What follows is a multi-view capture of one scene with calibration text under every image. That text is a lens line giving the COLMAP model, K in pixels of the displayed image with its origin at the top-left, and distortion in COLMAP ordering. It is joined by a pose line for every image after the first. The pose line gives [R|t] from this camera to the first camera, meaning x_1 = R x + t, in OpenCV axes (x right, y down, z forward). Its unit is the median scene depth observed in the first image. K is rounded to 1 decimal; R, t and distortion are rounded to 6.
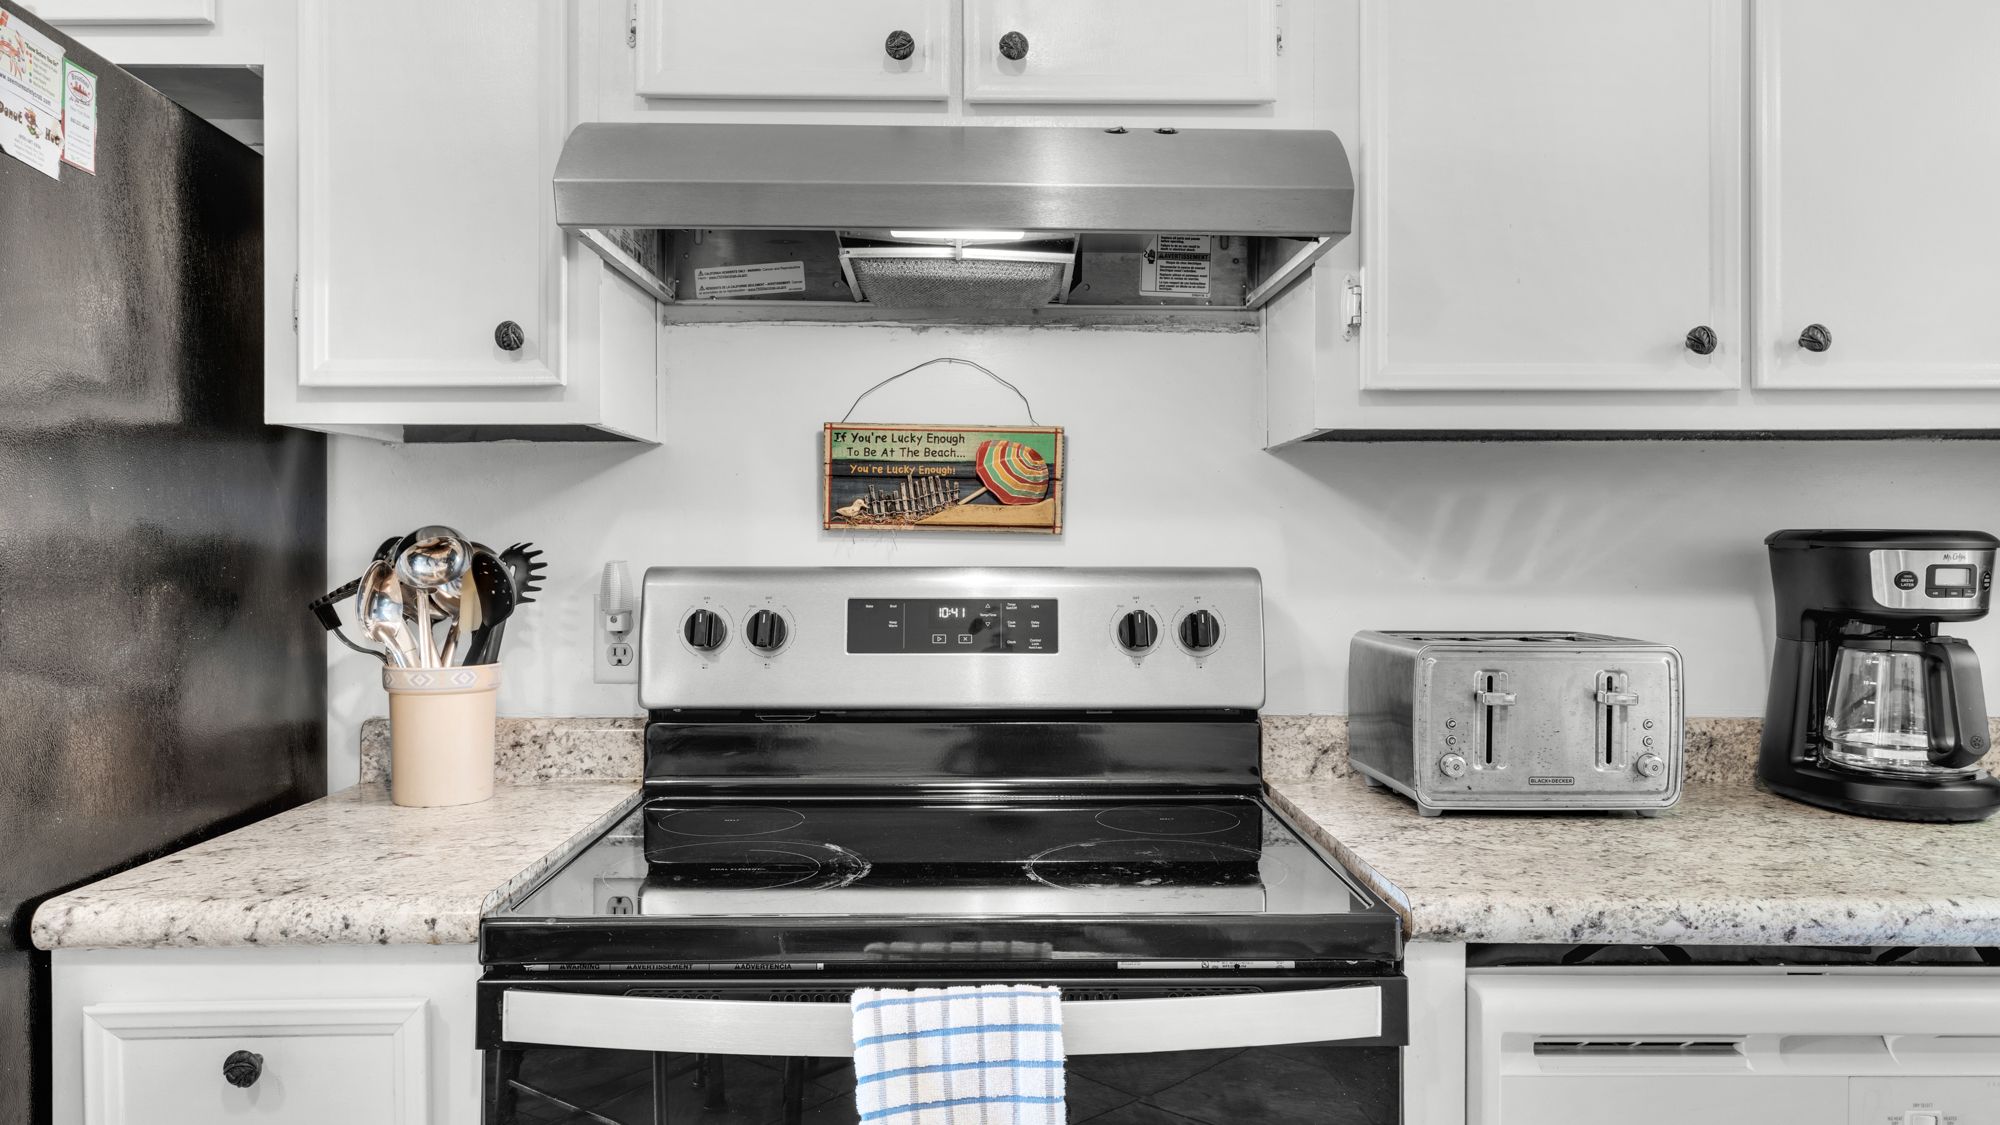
lens RADIAL K [[1392.5, 0, 1002.7], [0, 1392.5, 554.3], [0, 0, 1]] dist [0.003585, -0.001264]
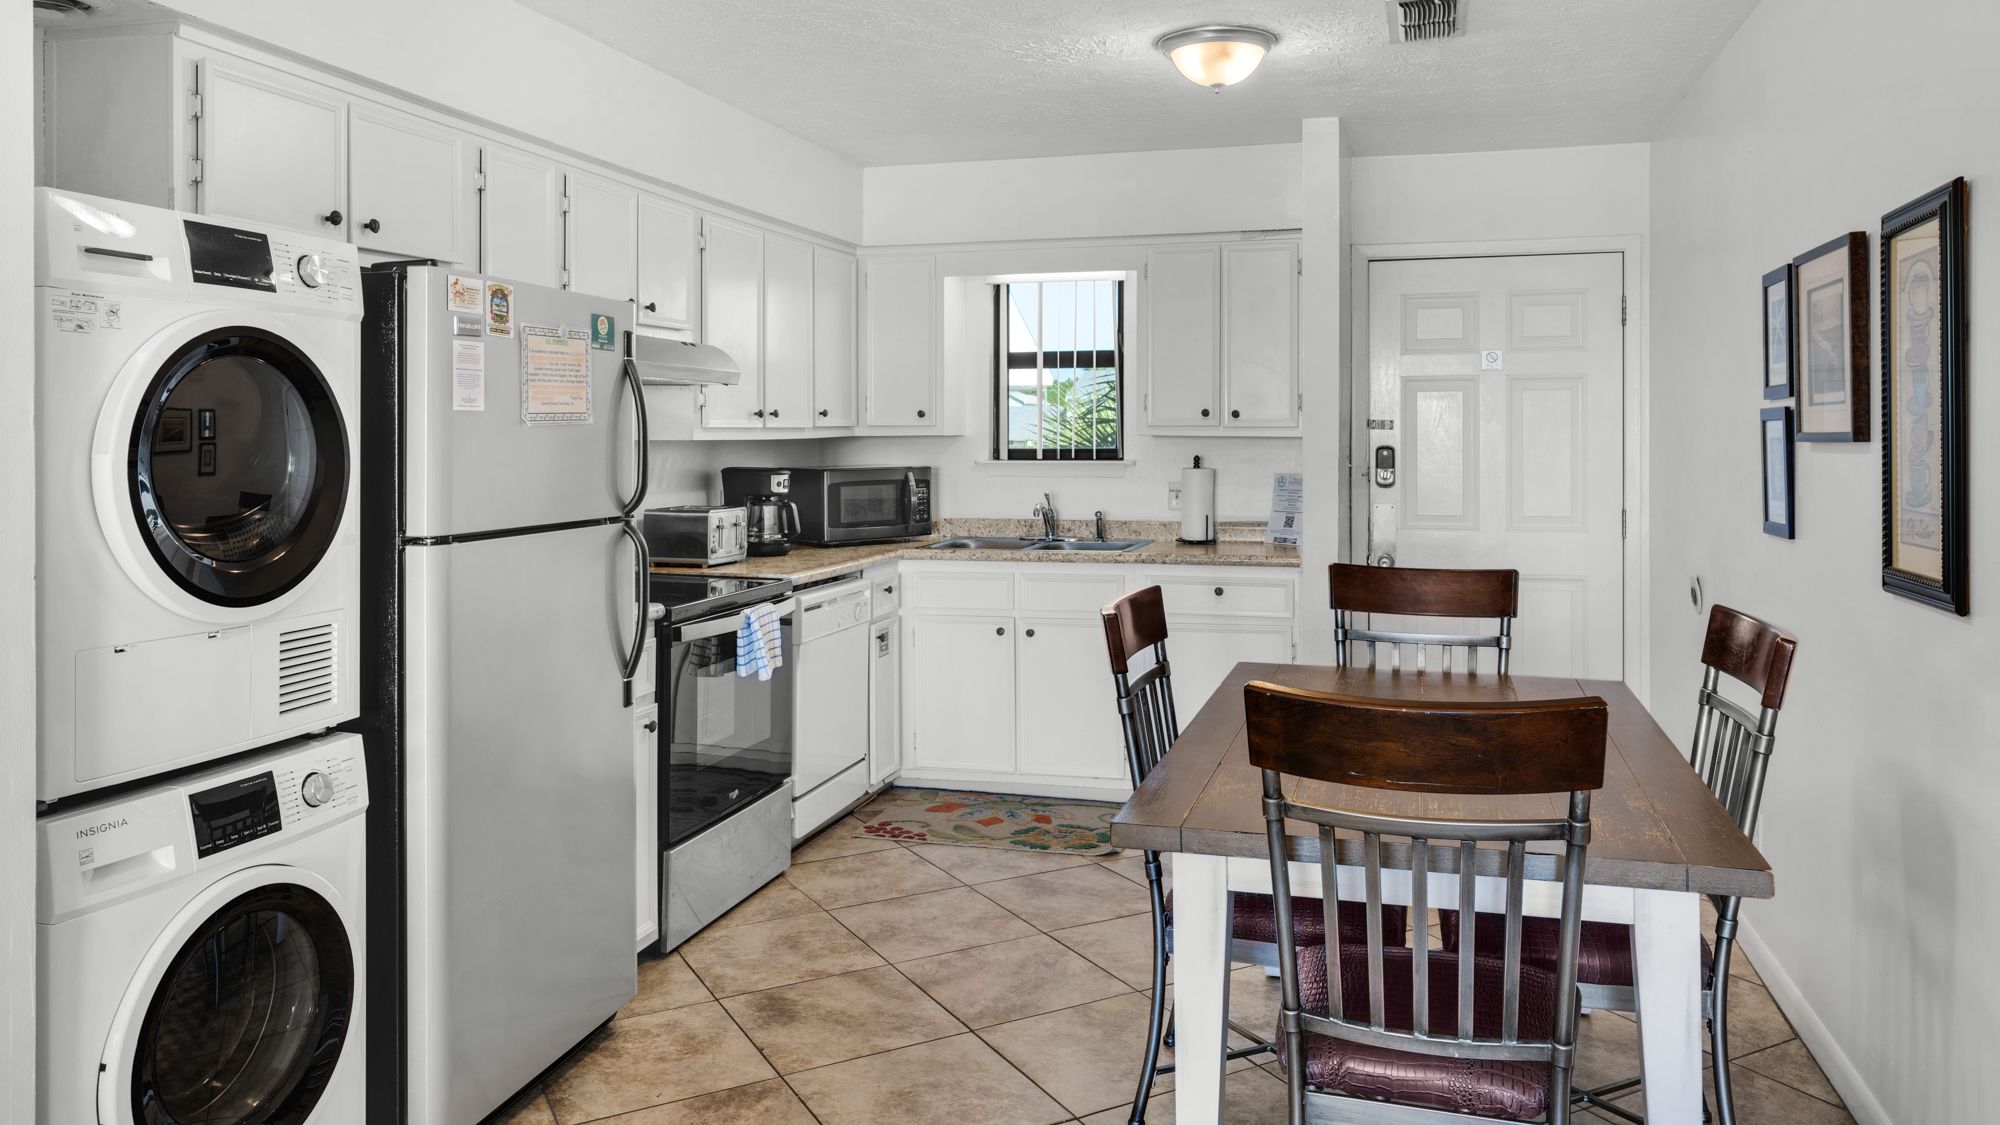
lens RADIAL K [[1392.5, 0, 999.8], [0, 1392.5, 550.7], [0, 0, 1]] dist [0.003585, -0.001264]
pose [[0.292160, -0.080274, 0.952995, -2.143904], [0.002804, 0.996539, 0.083083, -0.087934], [-0.956365, -0.021602, 0.291374, -0.436068]]
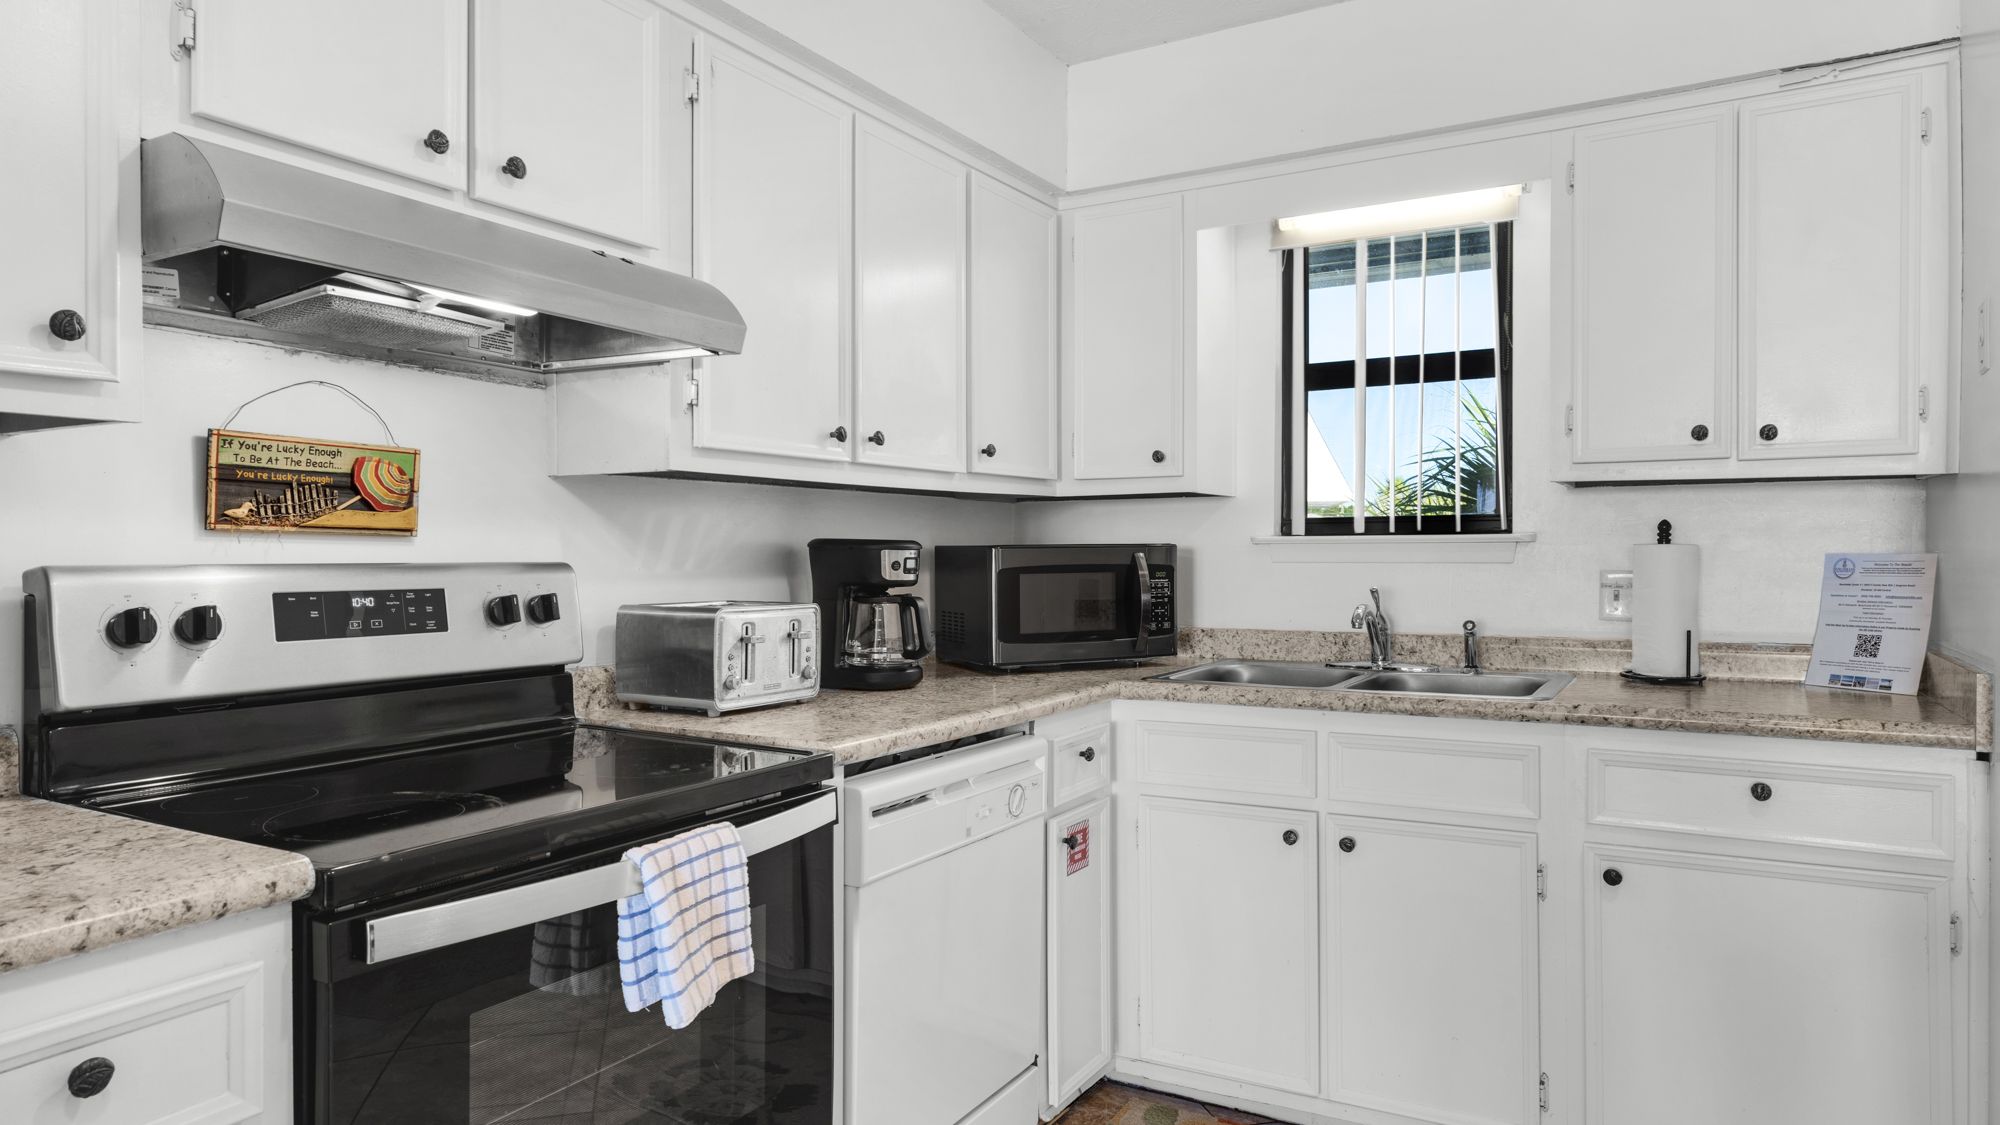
lens RADIAL K [[1193.0, 0, 994.8], [0, 1193.0, 578.0], [0, 0, 1]] dist [0.002232, -0.003035]
pose [[0.519387, -0.018289, 0.854343, -0.621687], [0.003495, 0.999808, 0.019278, 0.003773], [-0.854532, -0.007027, 0.519351, 0.018545]]
